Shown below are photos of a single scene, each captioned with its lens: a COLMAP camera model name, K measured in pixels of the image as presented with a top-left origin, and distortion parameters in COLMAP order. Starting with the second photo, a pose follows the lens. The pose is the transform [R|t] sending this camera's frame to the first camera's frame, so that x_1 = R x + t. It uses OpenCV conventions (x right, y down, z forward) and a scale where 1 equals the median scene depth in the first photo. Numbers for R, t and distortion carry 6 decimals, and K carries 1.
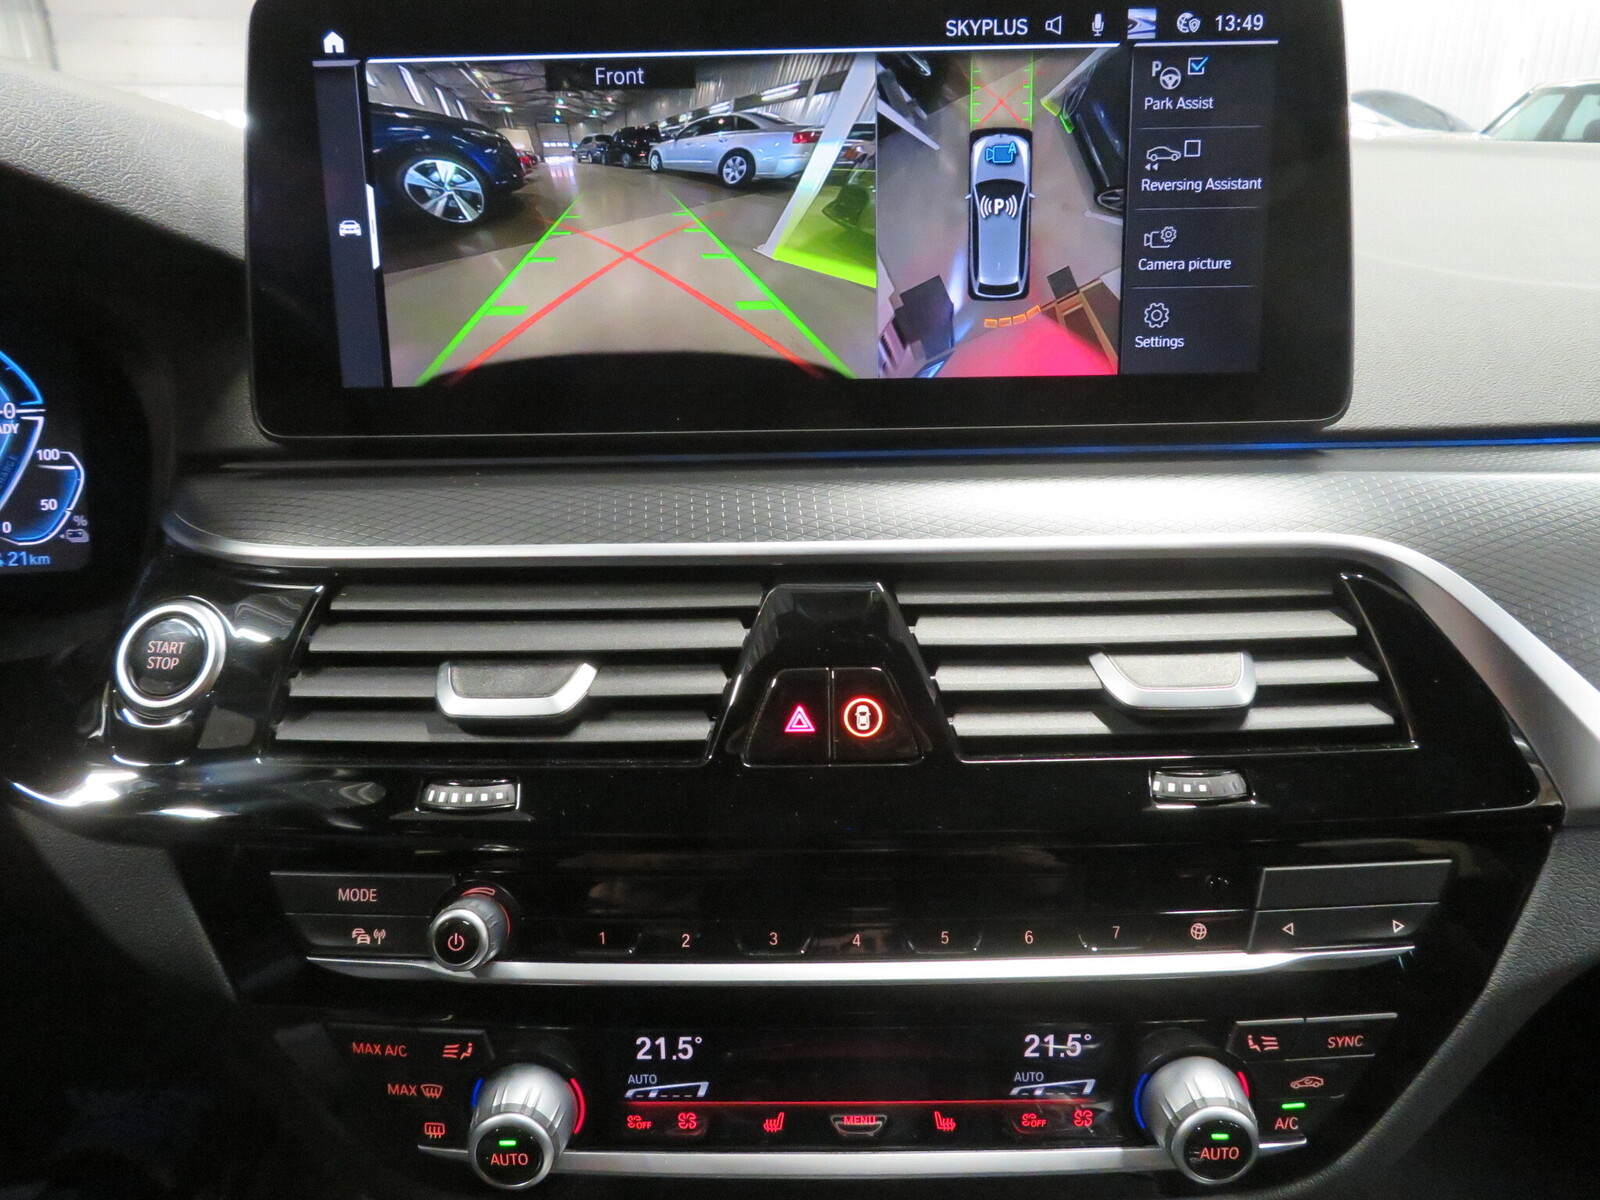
lens RADIAL K [[1169.2, 0, 797.7], [0, 1169.2, 587.7], [0, 0, 1]] dist [-0.004814, -0.003366]
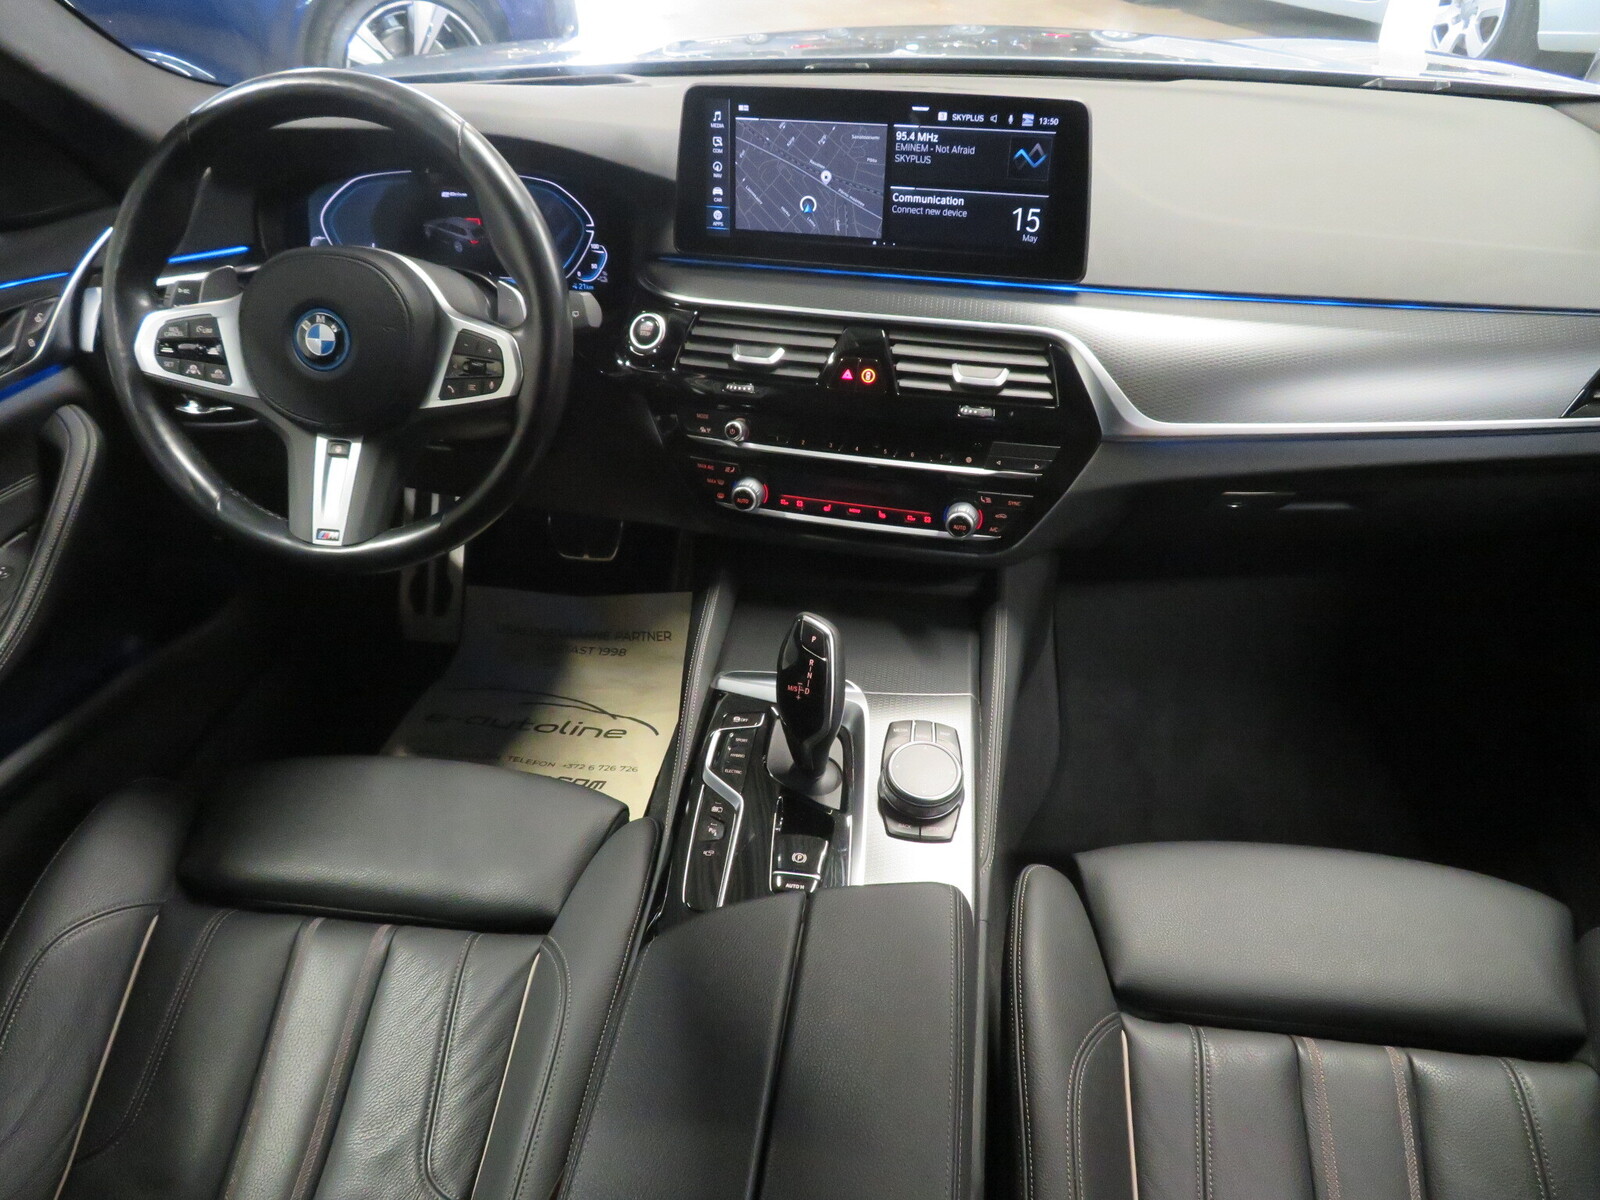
lens RADIAL K [[1169.2, 0, 808.6], [0, 1169.2, 599.8], [0, 0, 1]] dist [-0.004814, -0.003366]
pose [[0.968801, 0.146675, -0.199779, 0.577644], [-0.090924, 0.960213, 0.264054, -0.112170], [0.230560, -0.237651, 0.943591, -1.948245]]
